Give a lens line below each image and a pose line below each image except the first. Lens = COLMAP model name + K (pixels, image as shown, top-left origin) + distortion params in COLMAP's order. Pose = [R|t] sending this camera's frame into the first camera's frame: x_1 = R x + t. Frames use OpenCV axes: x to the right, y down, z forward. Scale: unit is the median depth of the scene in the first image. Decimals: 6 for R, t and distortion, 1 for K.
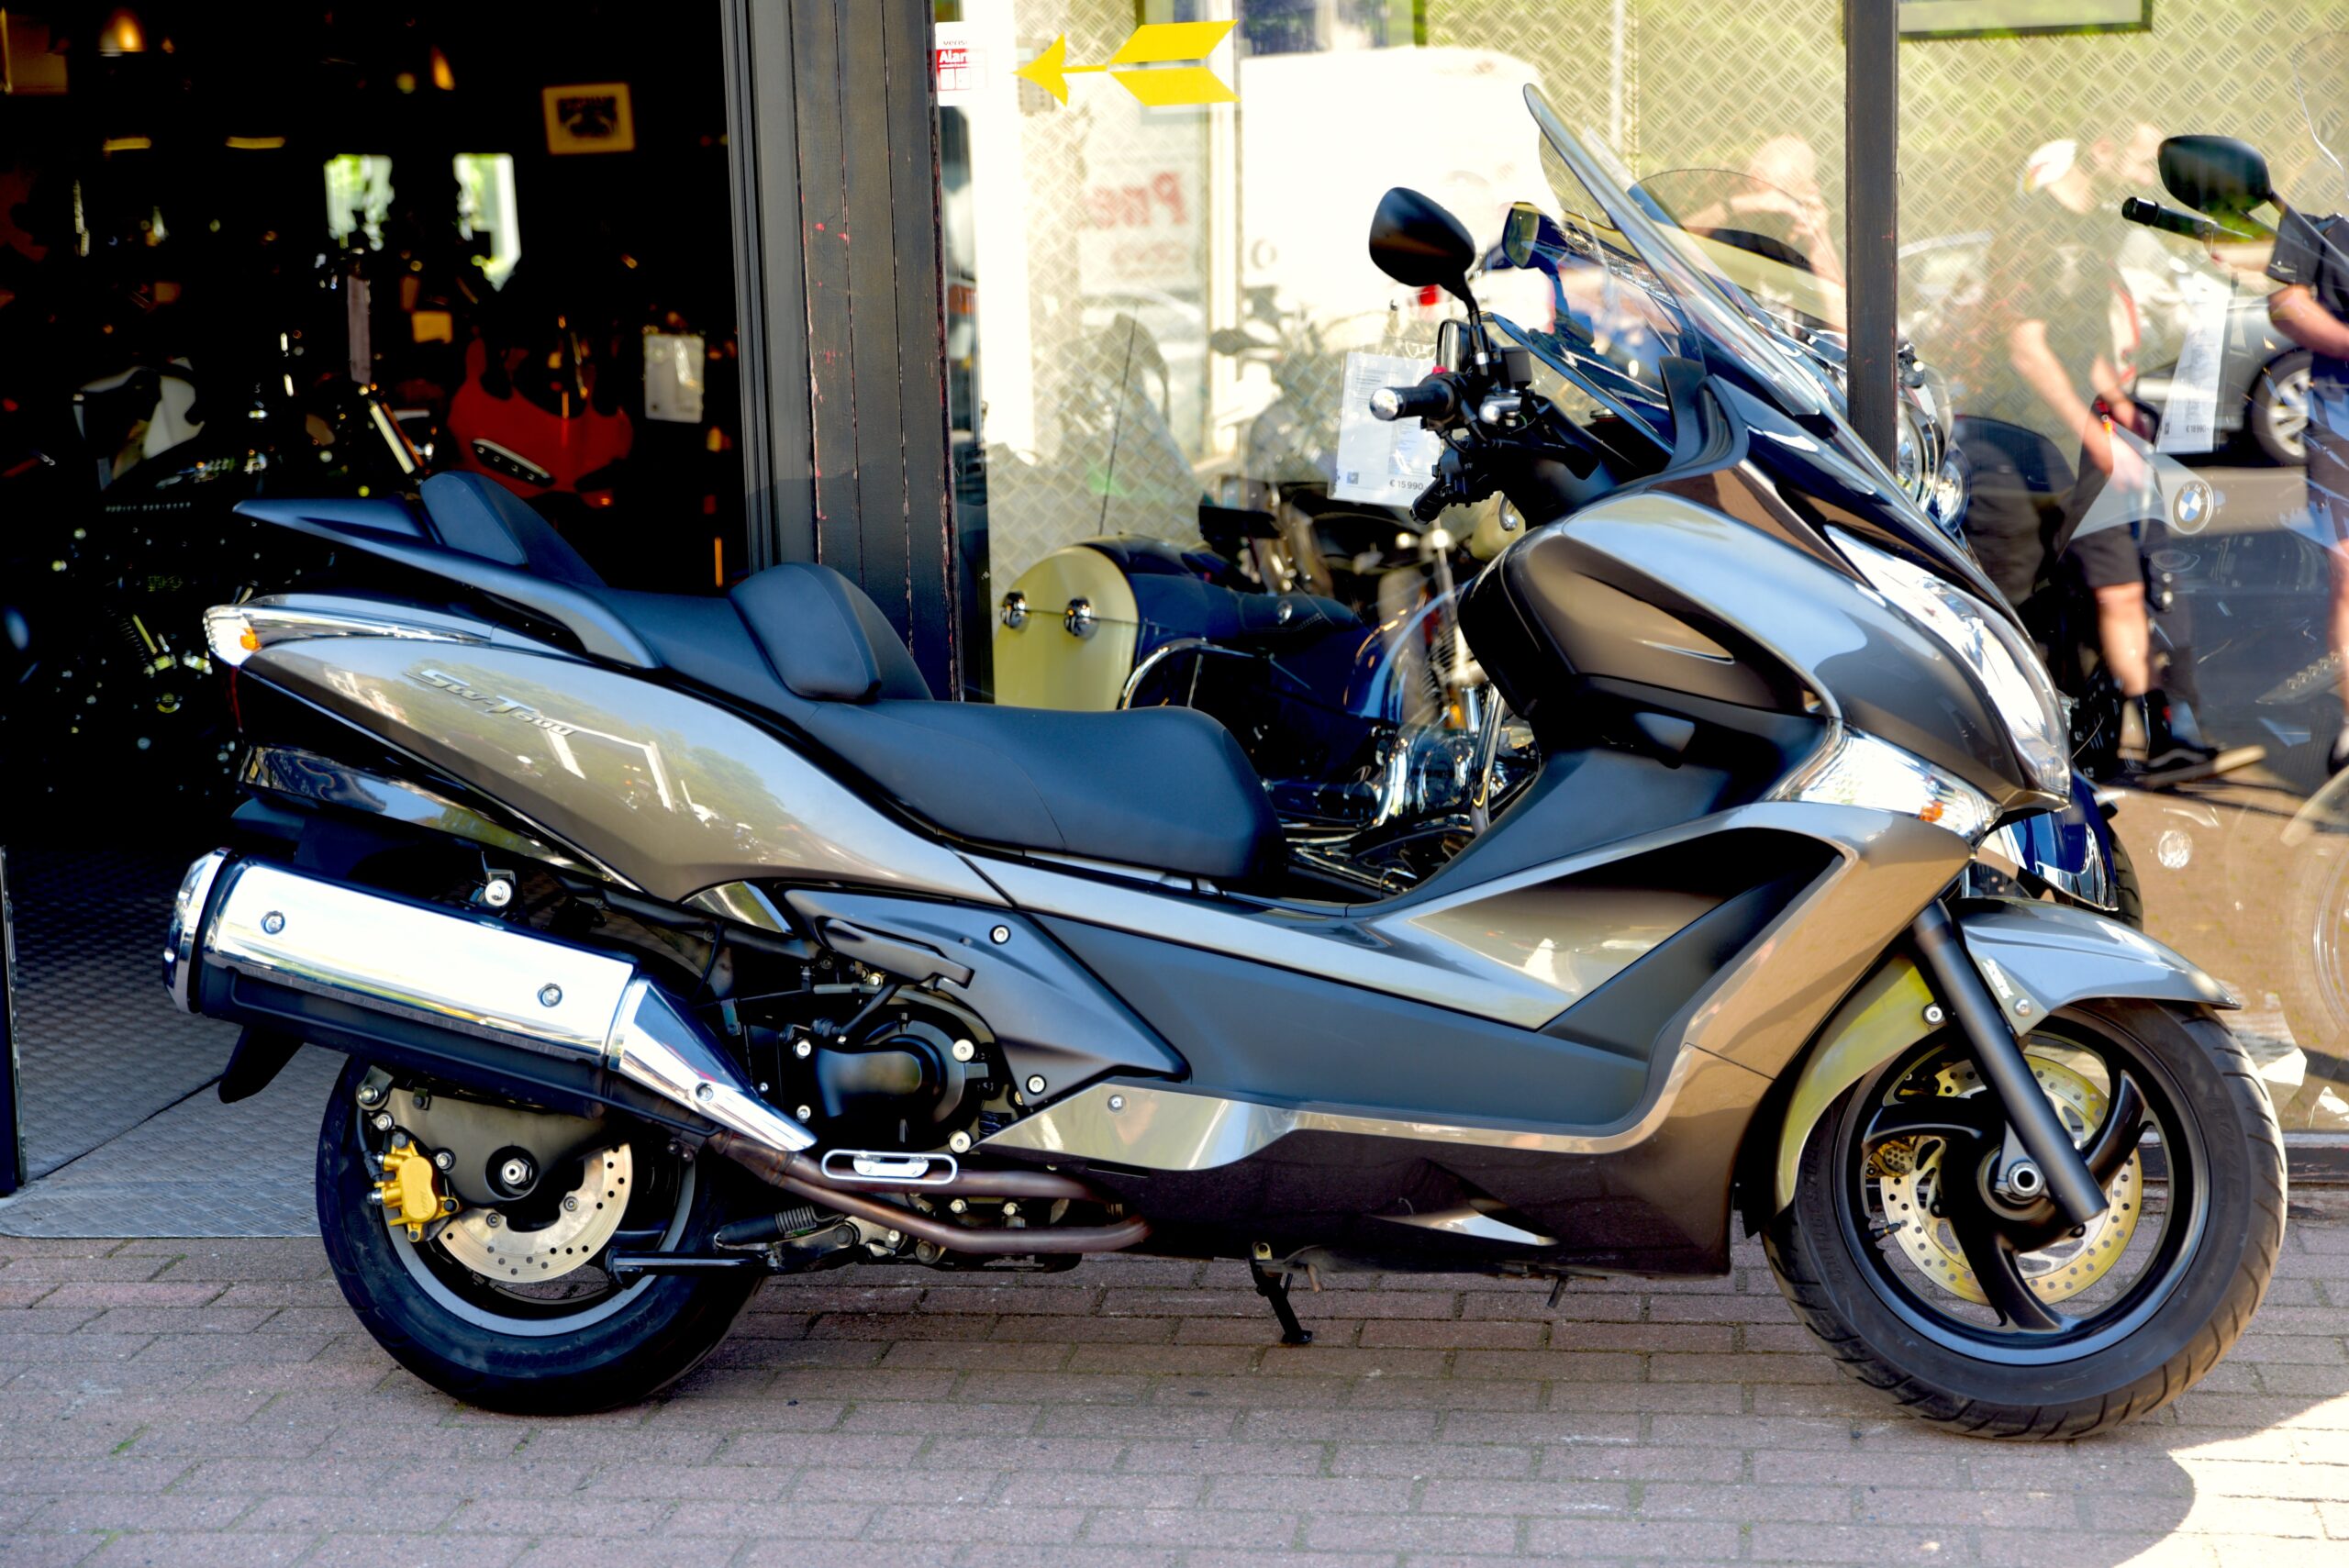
lens RADIAL K [[4074.0, 0, 1174.5], [0, 4074.0, 784.0], [0, 0, 1]] dist [0.150845, -0.047861]
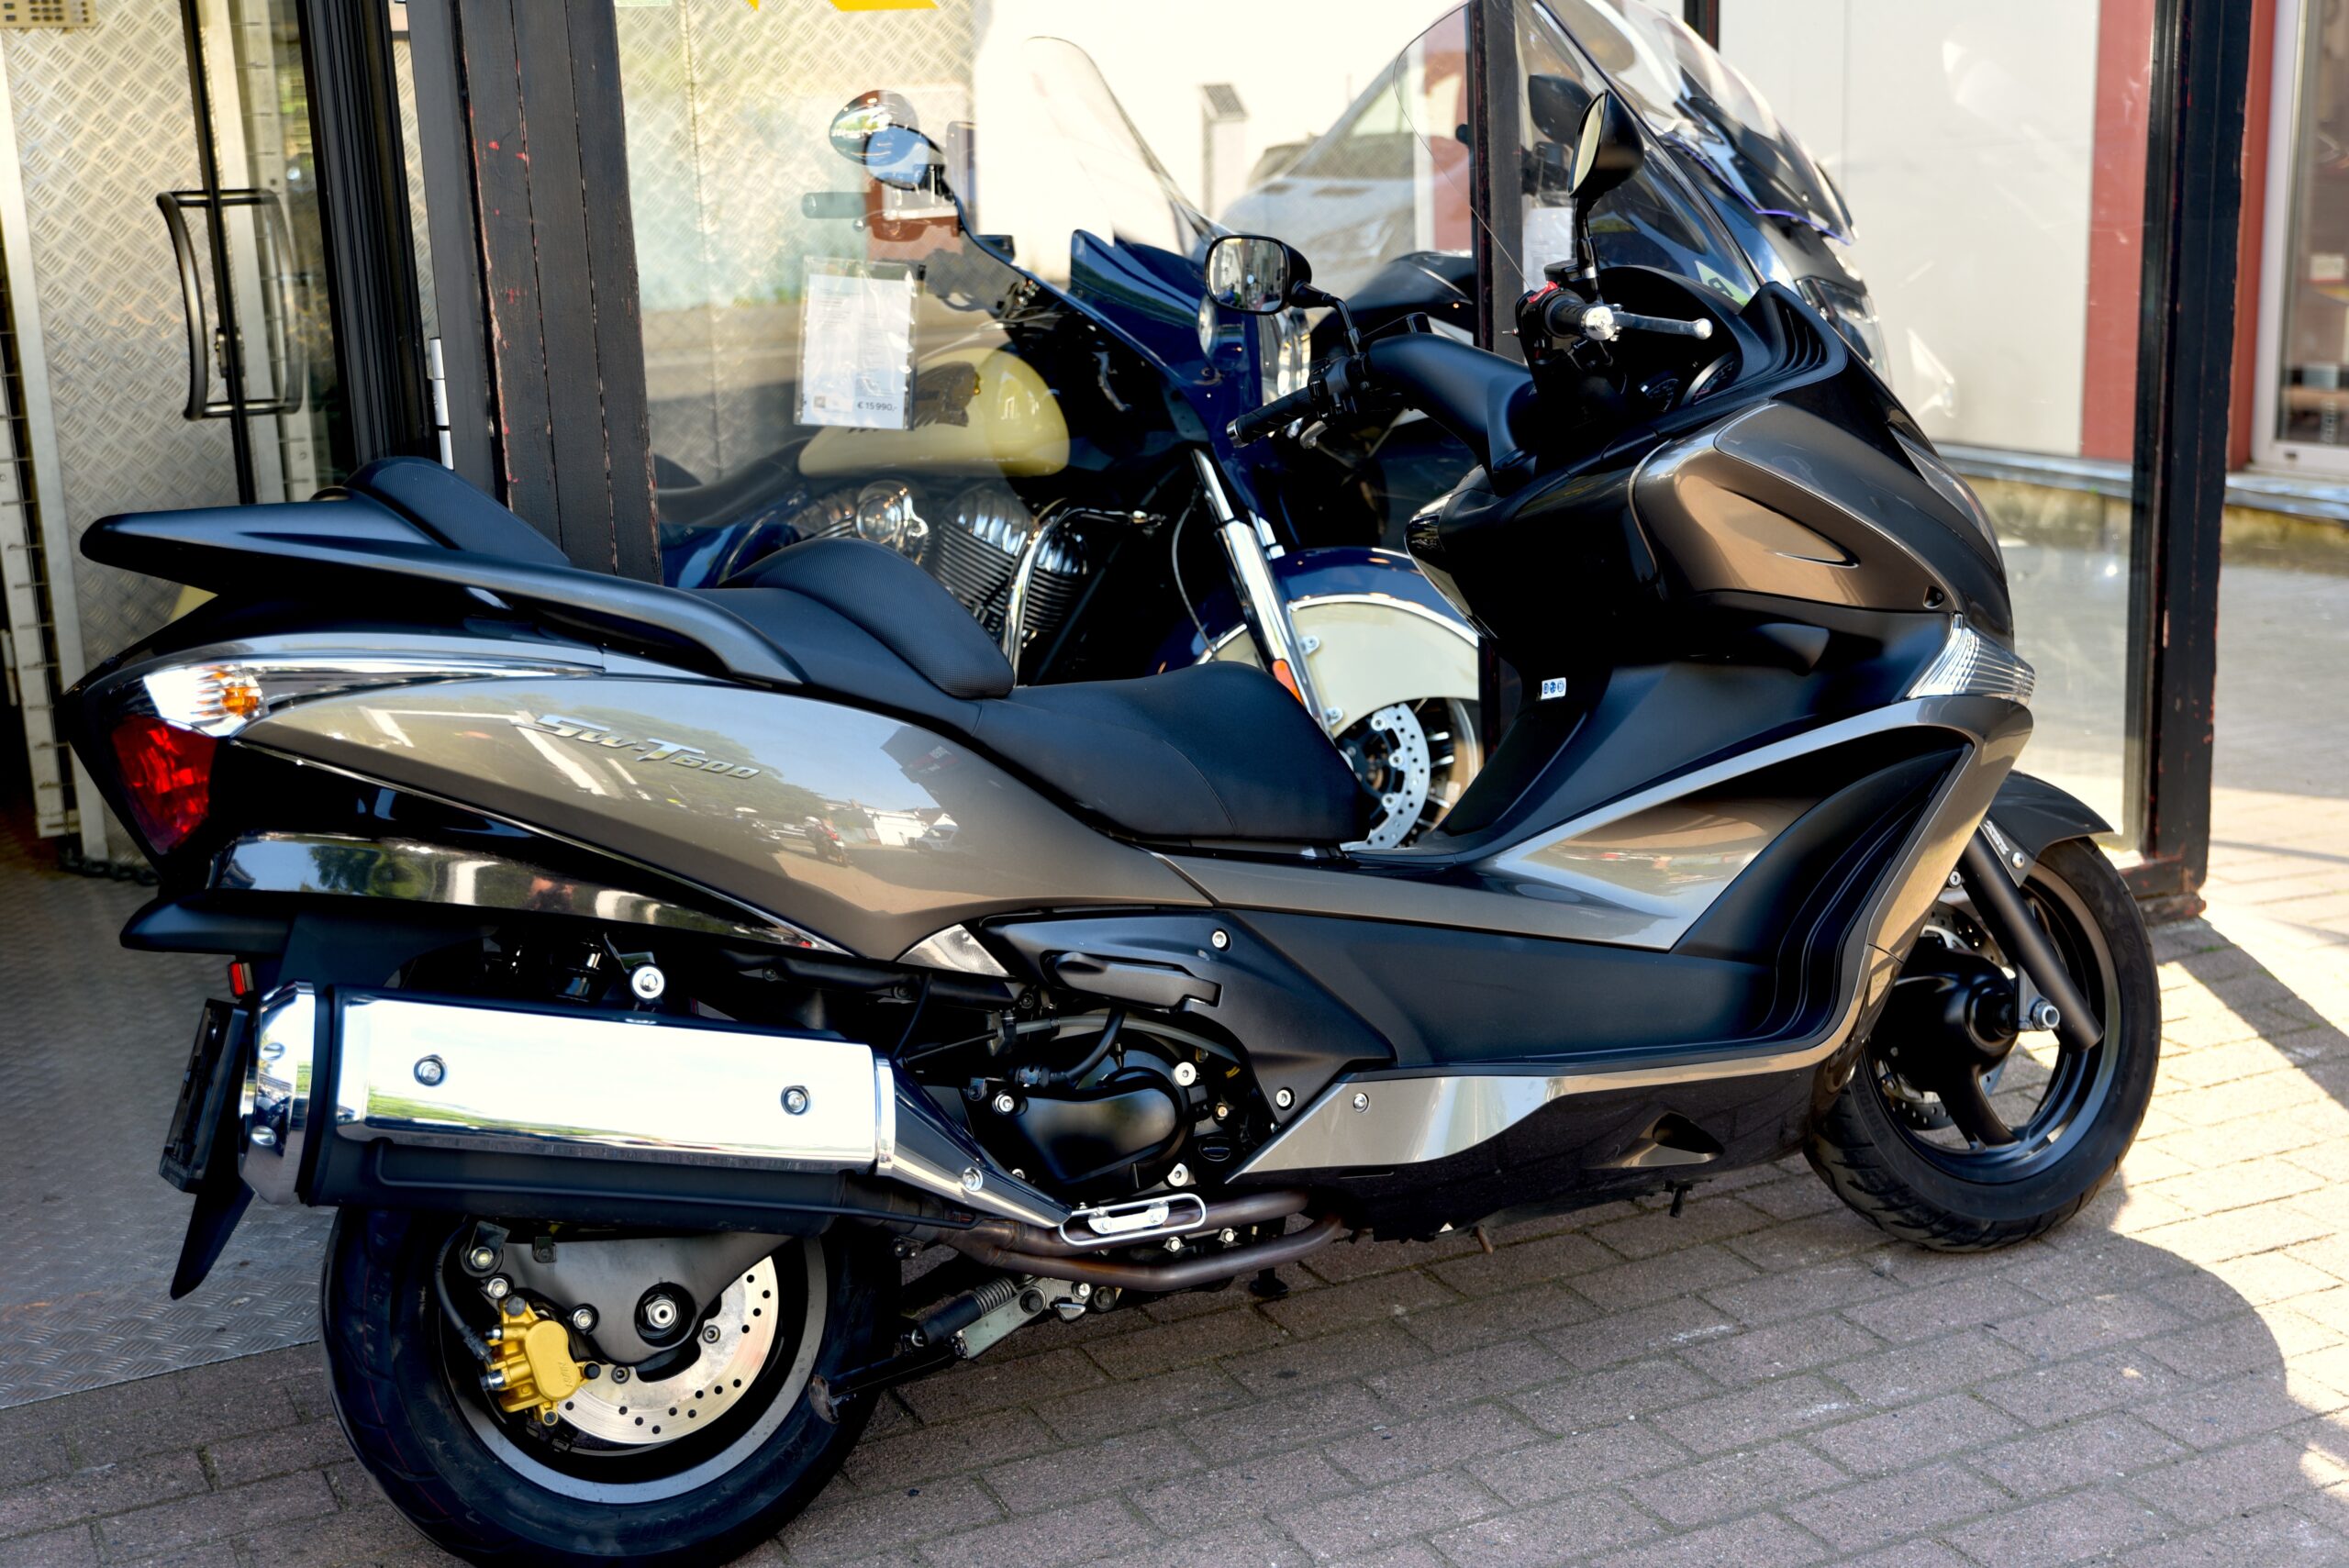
lens RADIAL K [[3010.7, 0, 1216.3], [0, 3010.7, 788.6], [0, 0, 1]] dist [0.027481, 0.038190]
pose [[0.814789, -0.126457, 0.565798, -0.408351], [0.087082, 0.991545, 0.096207, -0.058802], [-0.573180, -0.029117, 0.818912, 0.457781]]
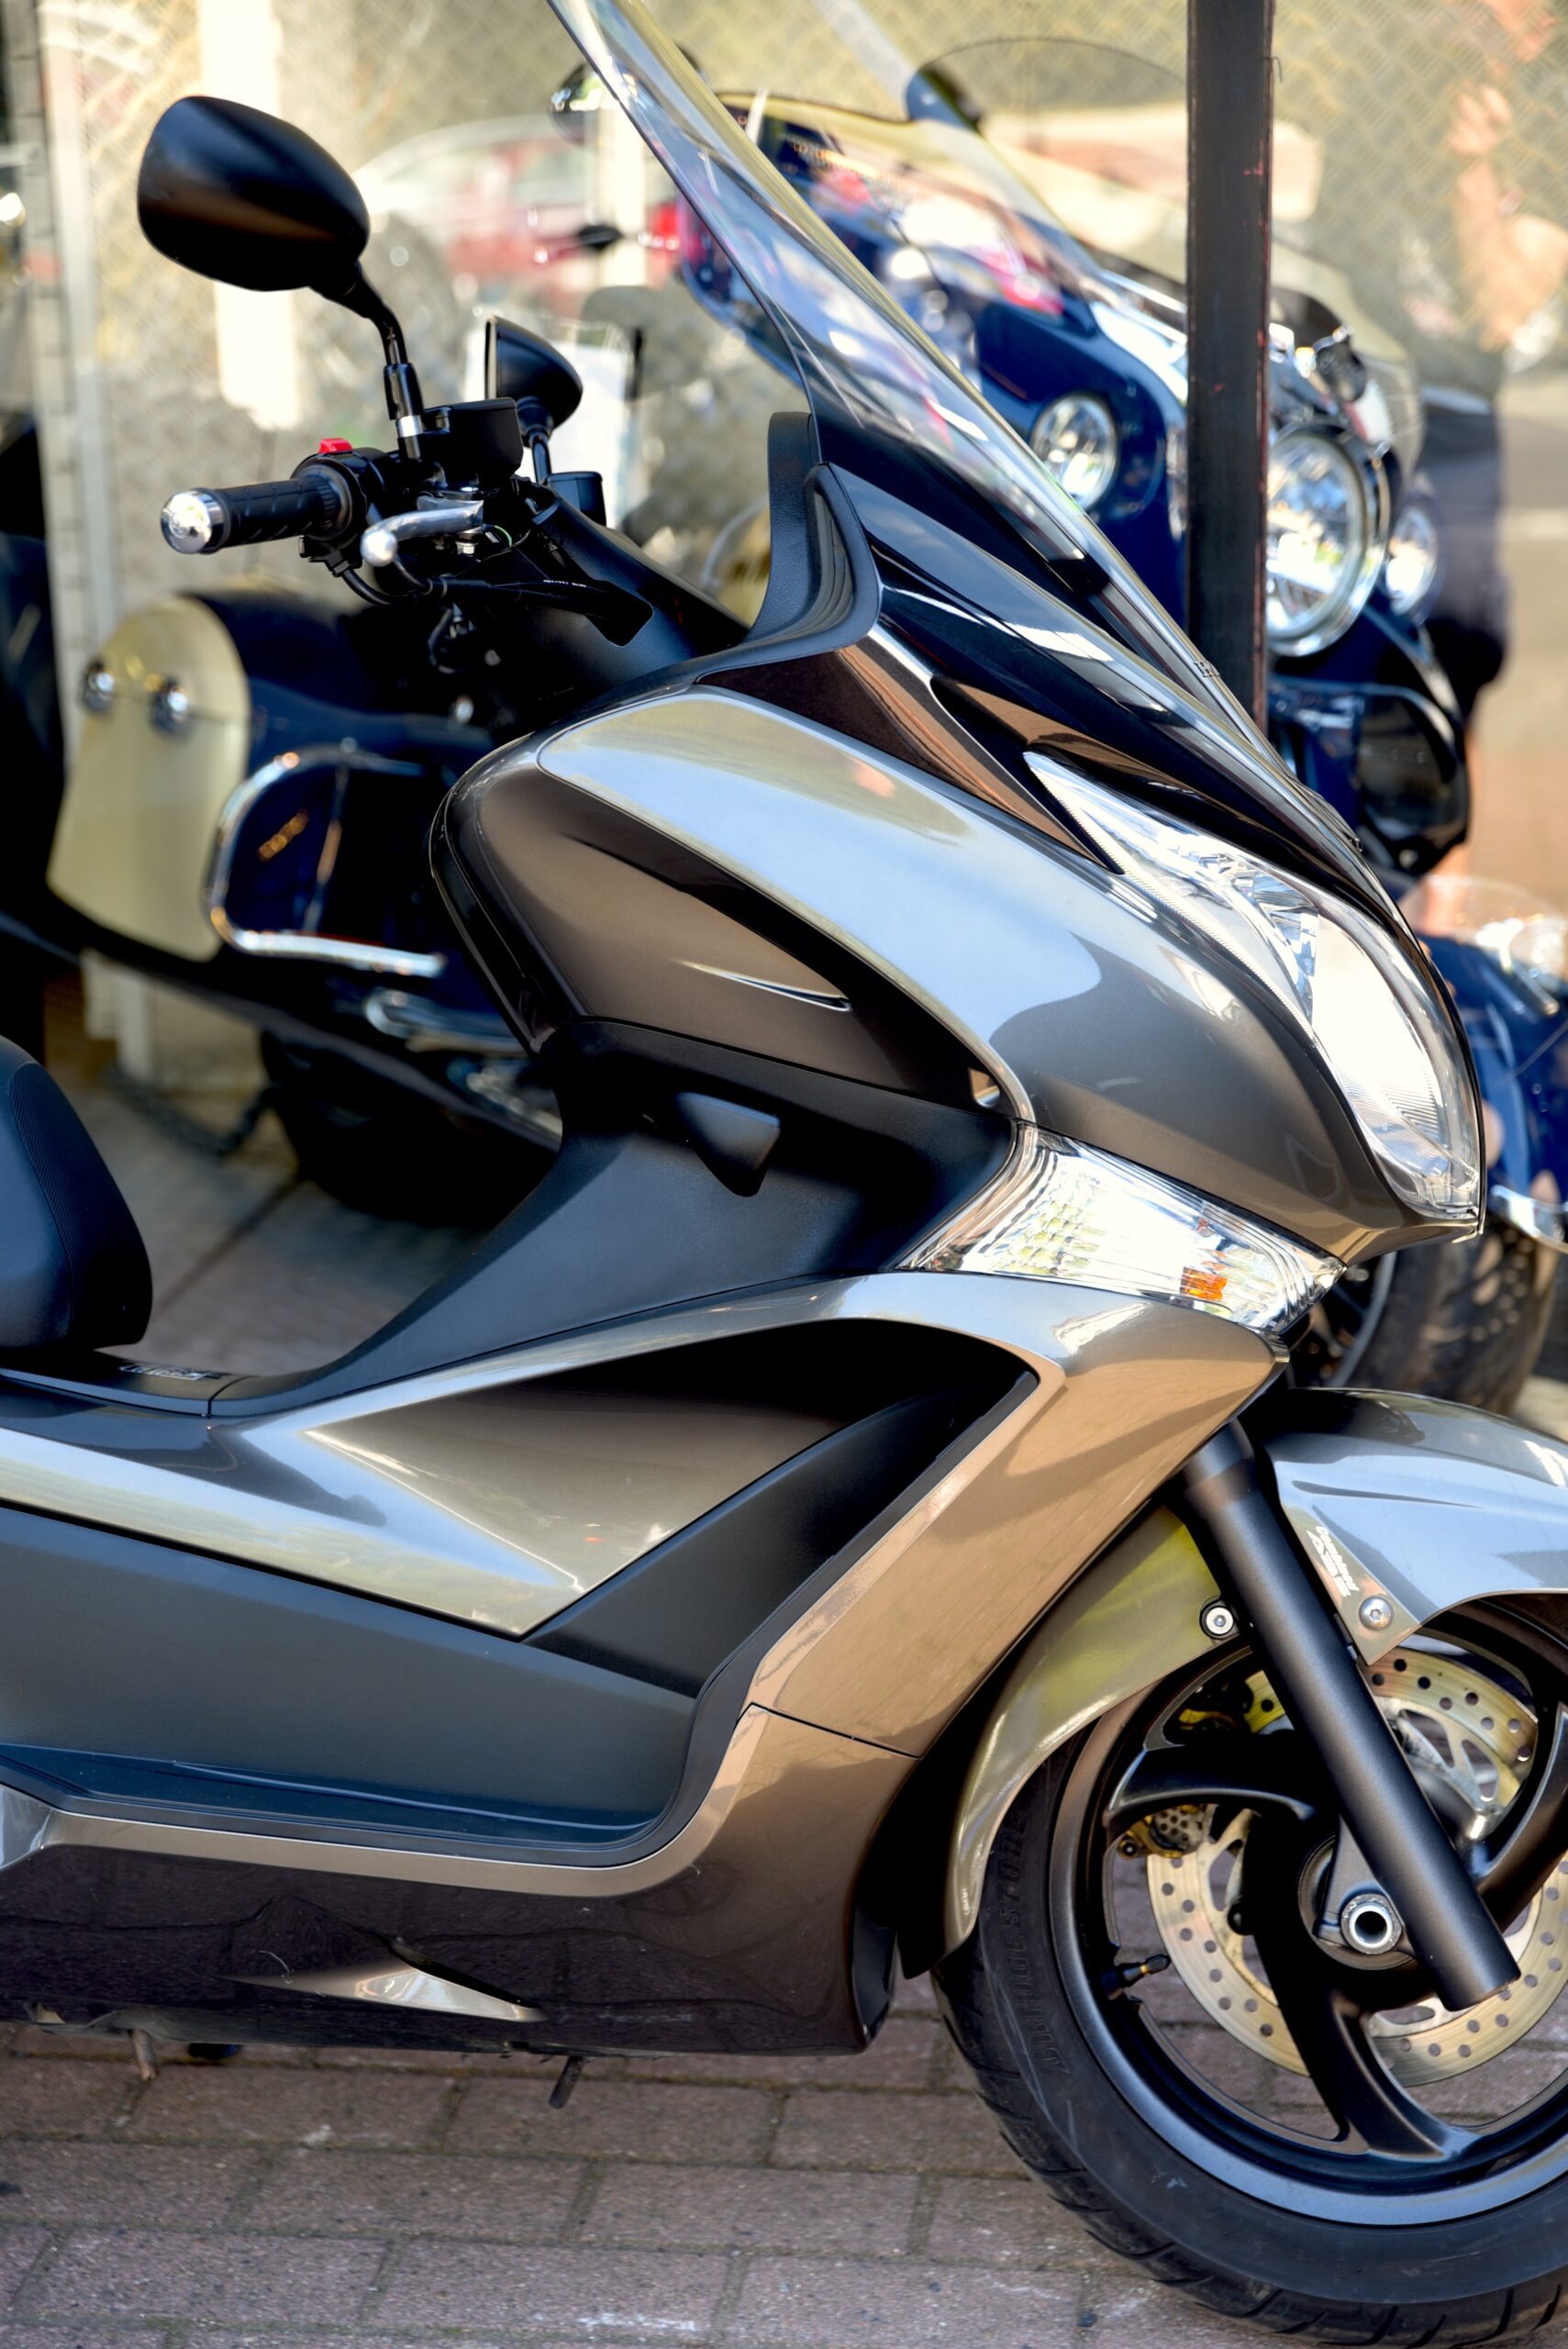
lens RADIAL K [[4378.7, 0, 787.3], [0, 4378.7, 1208.6], [0, 0, 1]] dist [0.221461, 0.162911]
pose [[0.999986, 0.005255, -0.000567, 0.124053], [-0.005152, 0.993077, 0.117351, -0.069130], [0.001180, -0.117347, 0.993090, 0.401210]]
